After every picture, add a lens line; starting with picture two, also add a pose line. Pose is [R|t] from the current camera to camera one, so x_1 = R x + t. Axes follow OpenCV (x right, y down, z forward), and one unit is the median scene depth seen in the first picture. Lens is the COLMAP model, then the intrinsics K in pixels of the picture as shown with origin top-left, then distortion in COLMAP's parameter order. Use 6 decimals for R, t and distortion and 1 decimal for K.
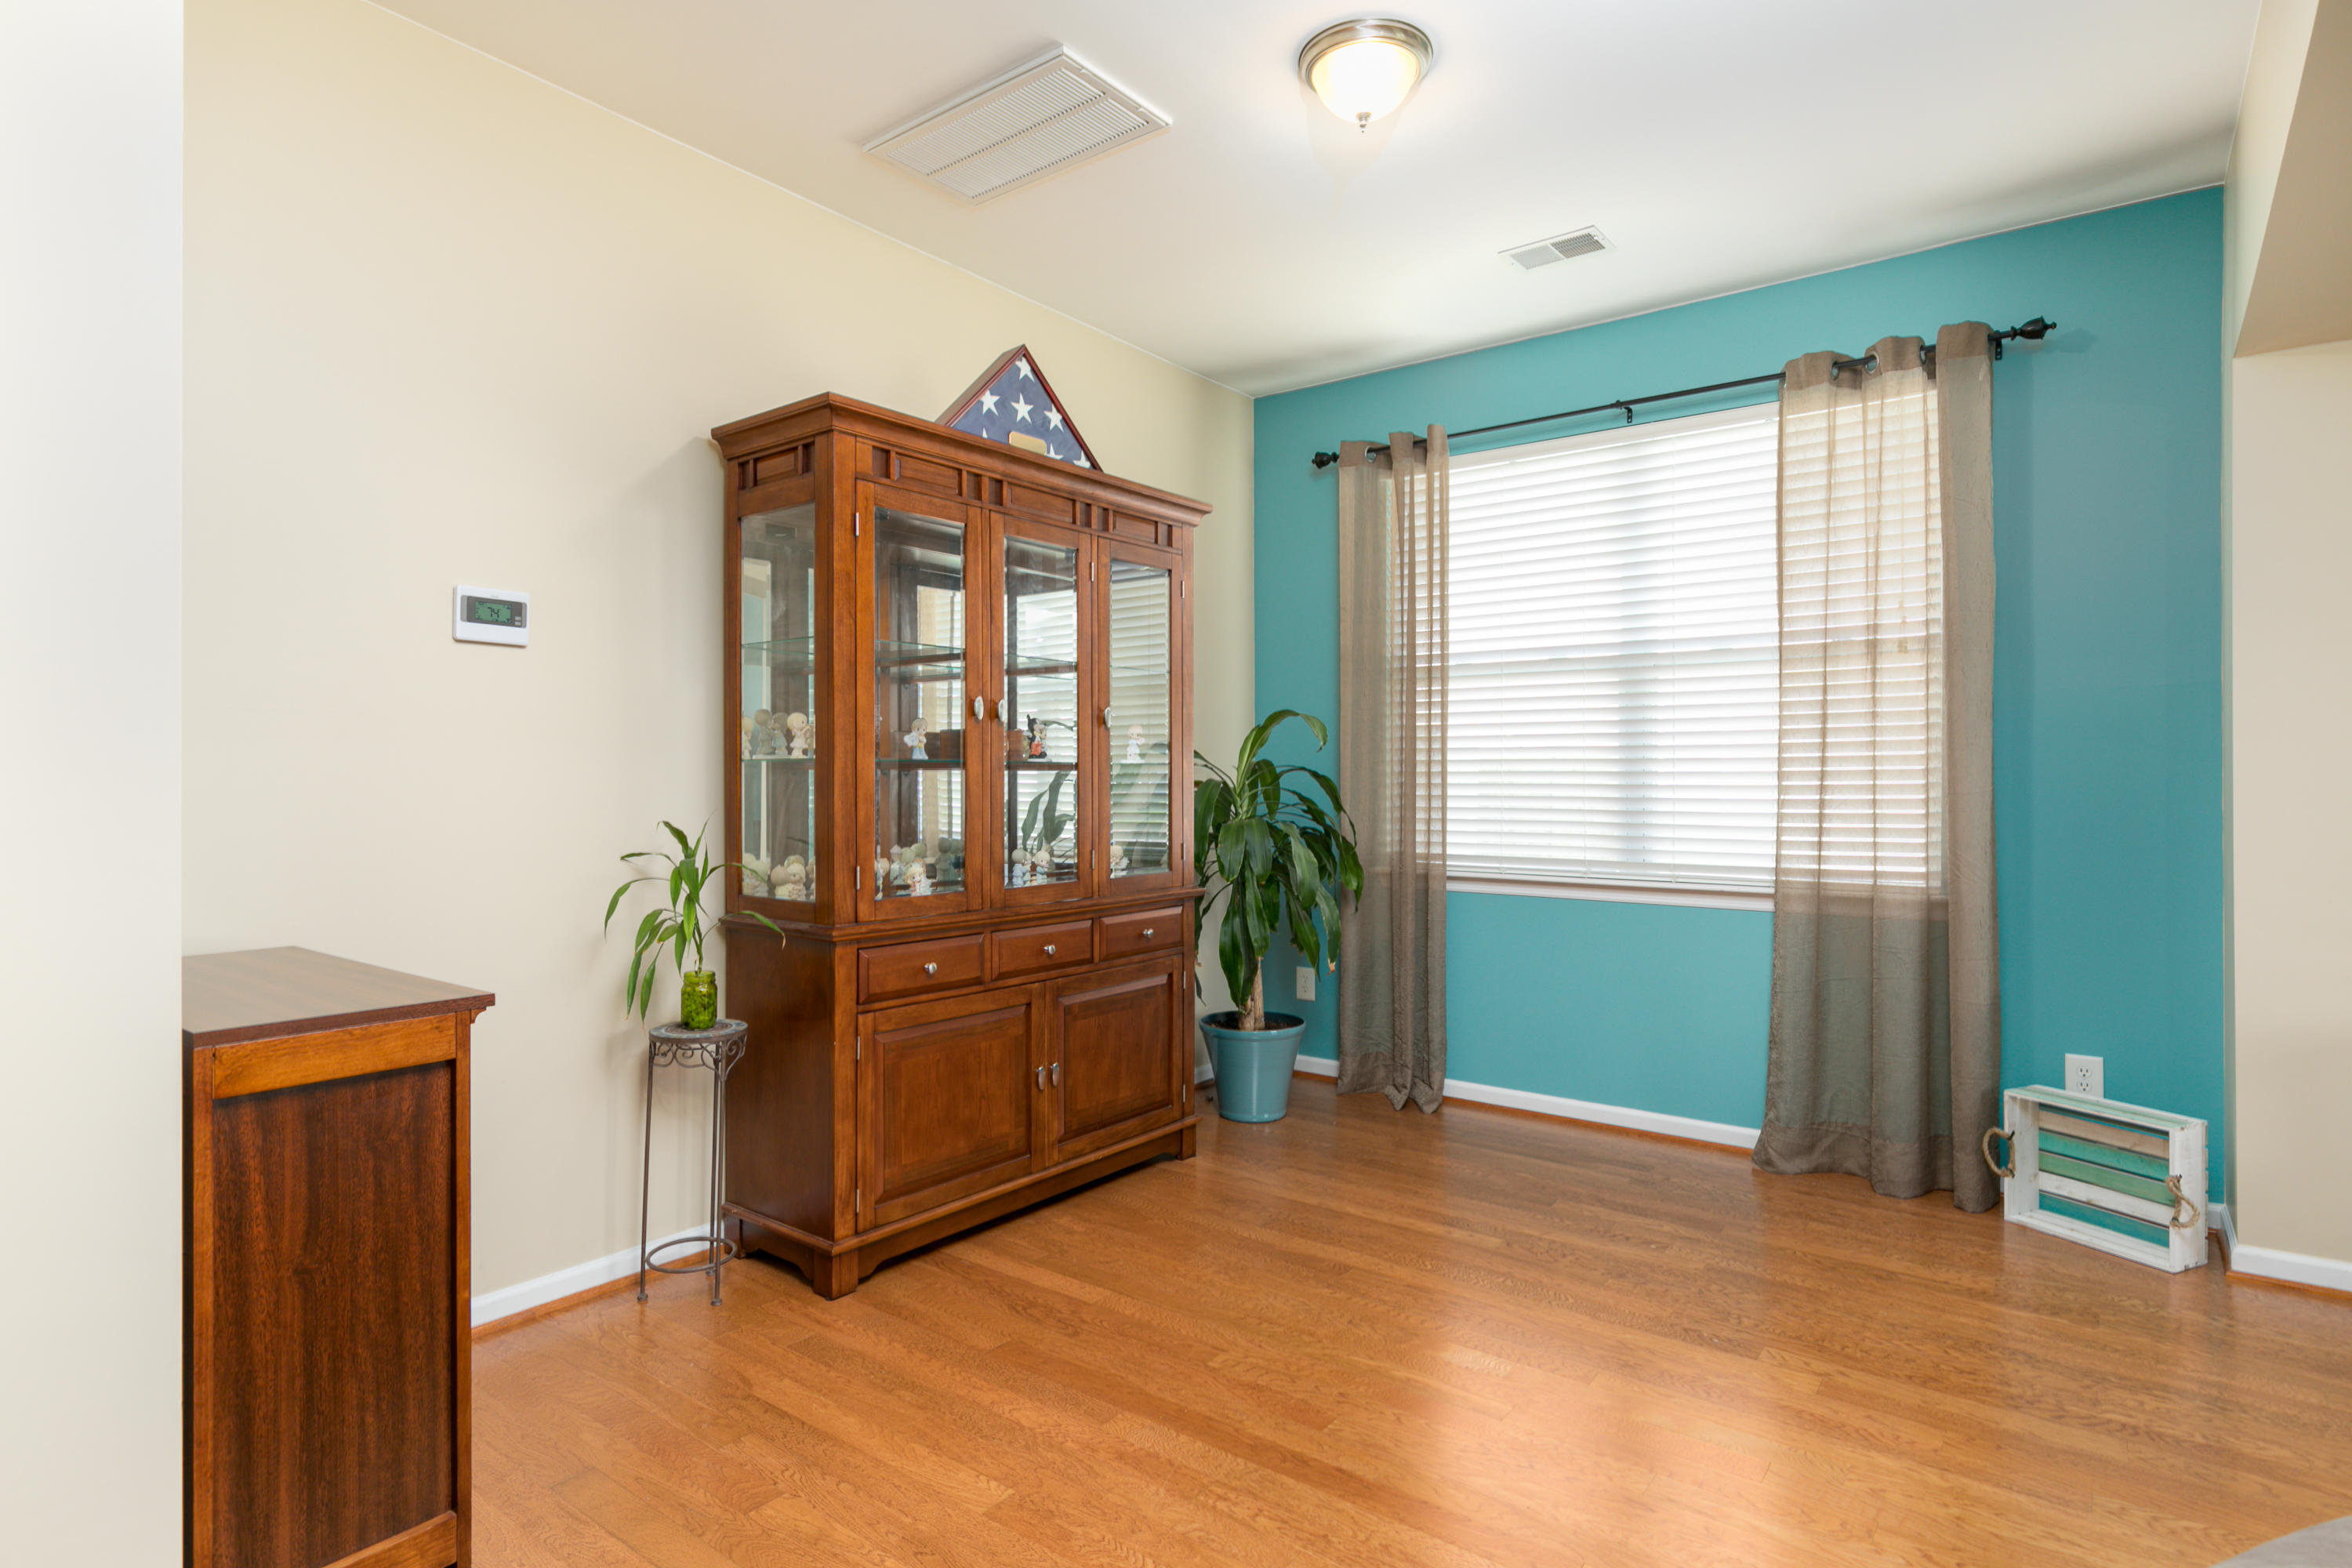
lens RADIAL K [[1199.4, 0, 1176.0], [0, 1199.4, 784.0], [0, 0, 1]] dist [-0.001357, -0.000277]
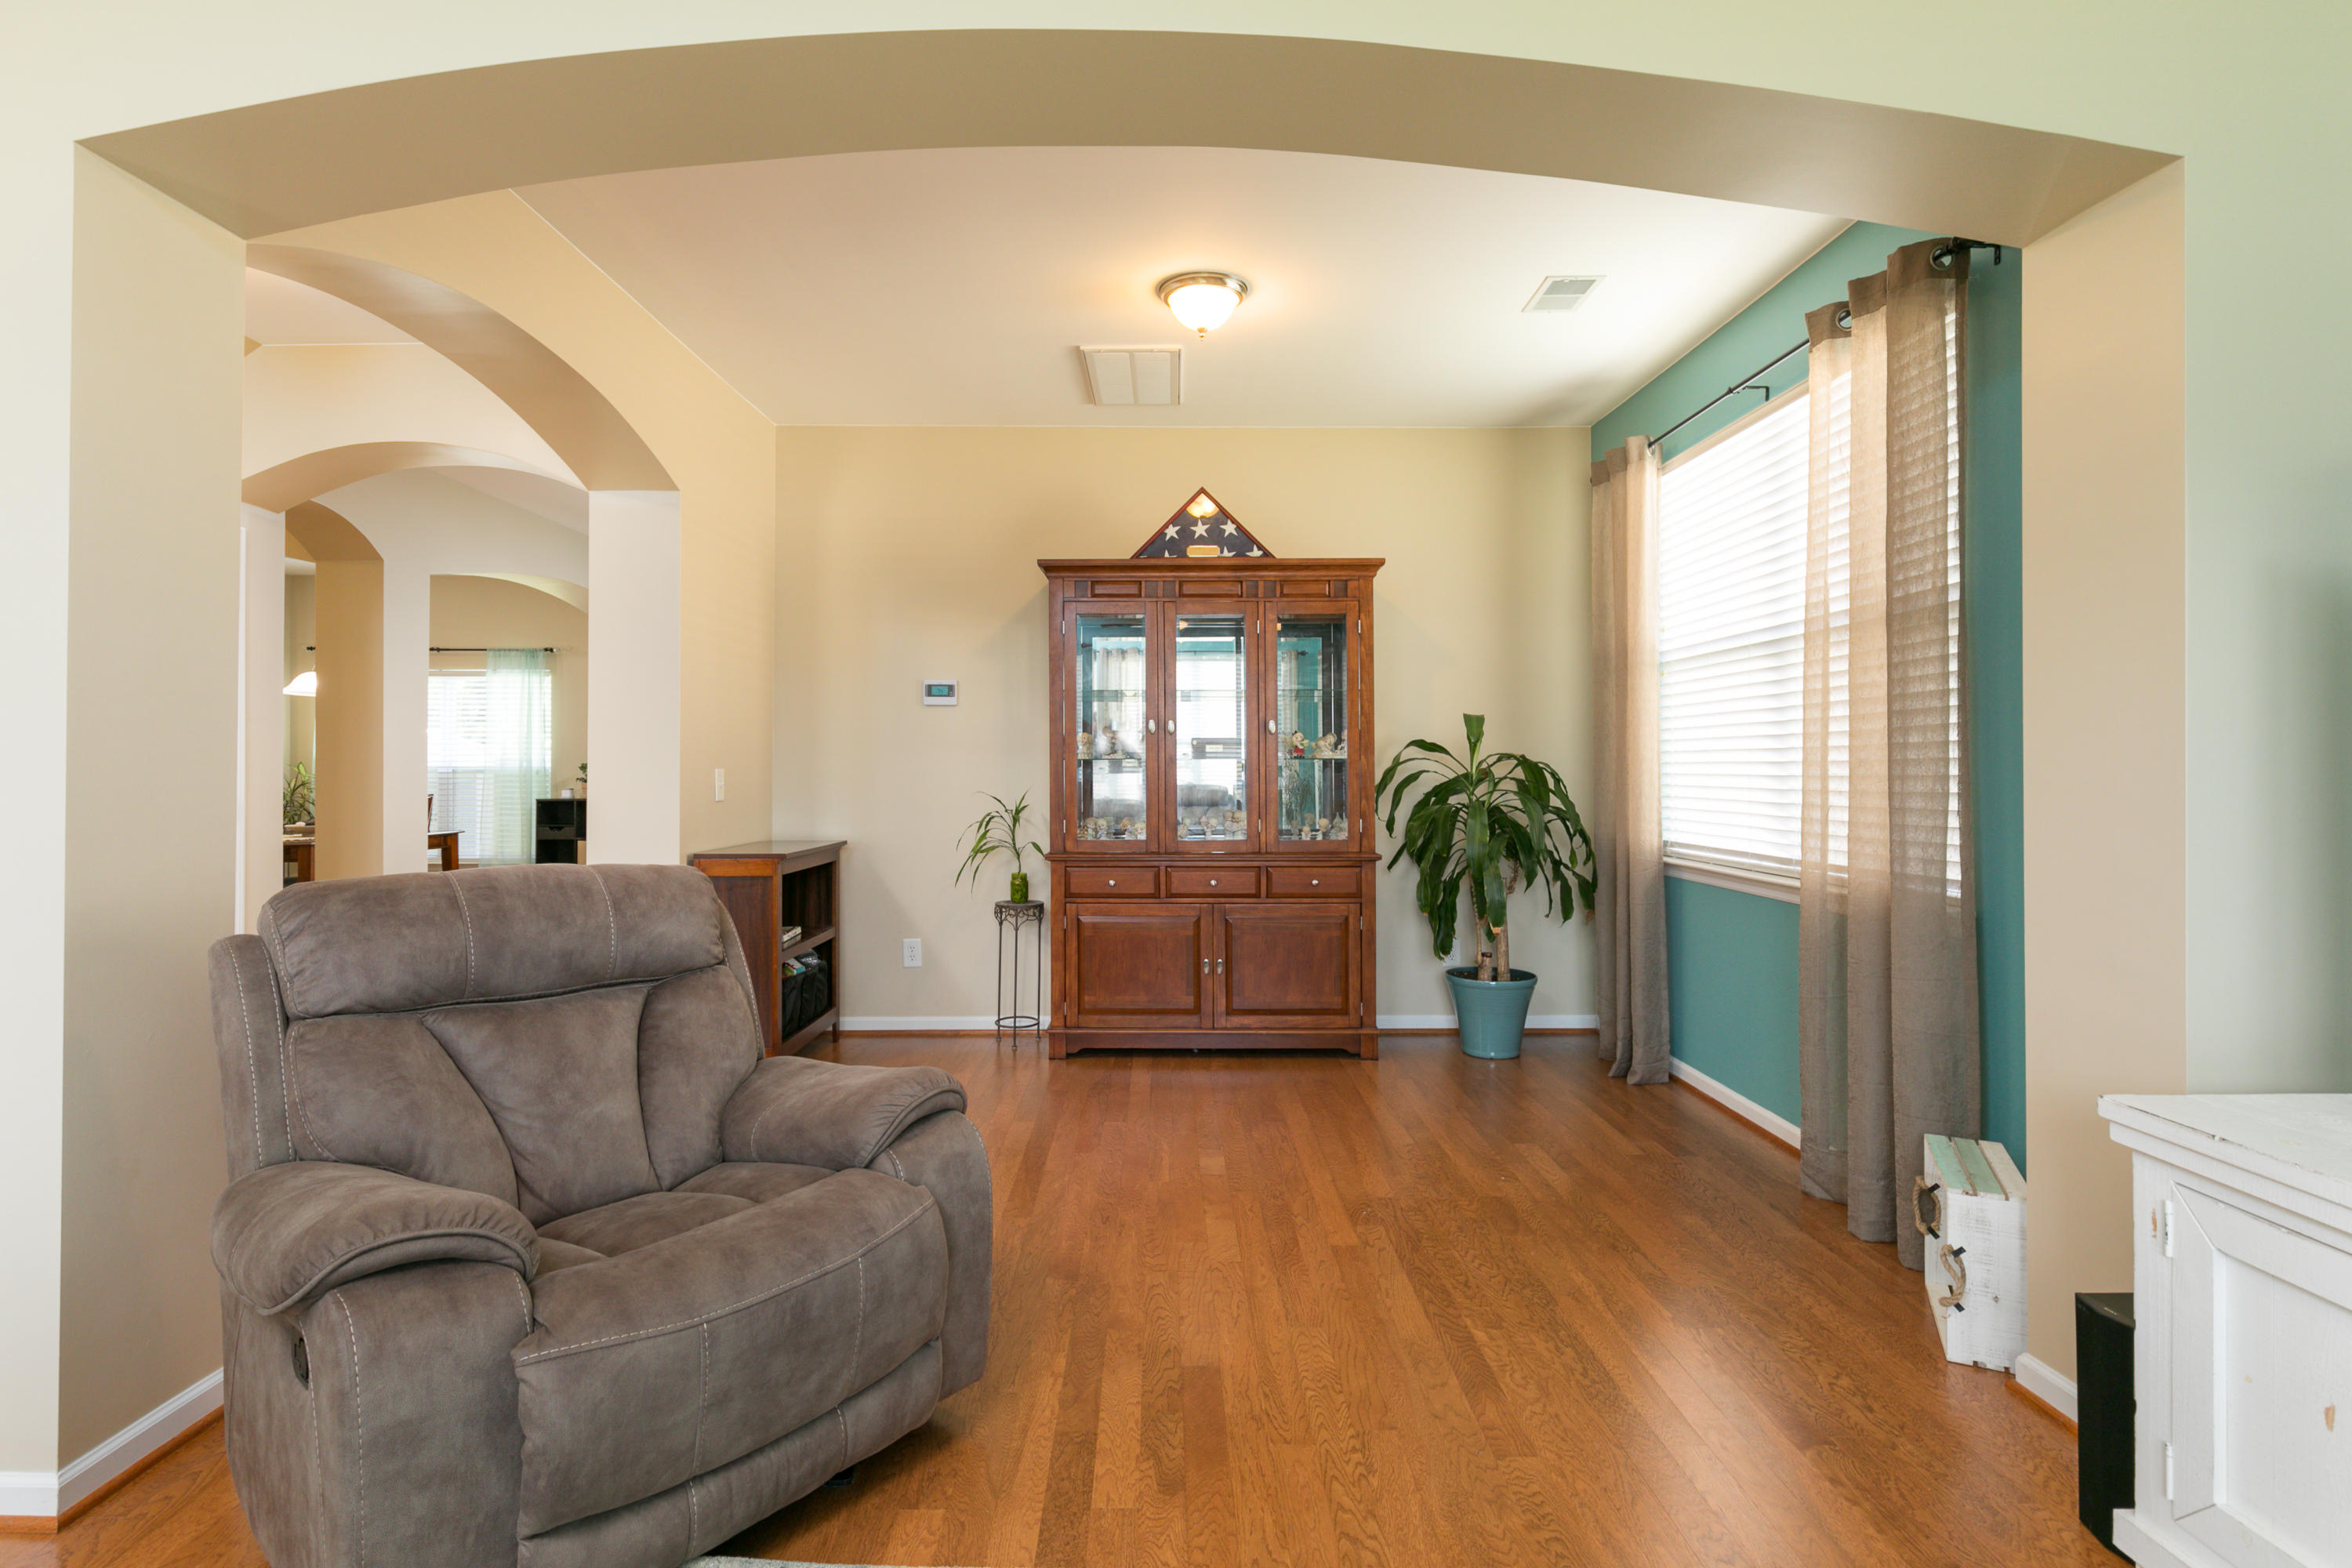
lens RADIAL K [[1157.6, 0, 1190.0], [0, 1157.6, 780.3], [0, 0, 1]] dist [-0.000924, -0.005826]
pose [[0.622038, 0.009488, -0.782929, 1.012469], [-0.002124, 0.999943, 0.010430, -0.007500], [0.782984, -0.004825, 0.622023, 0.068634]]
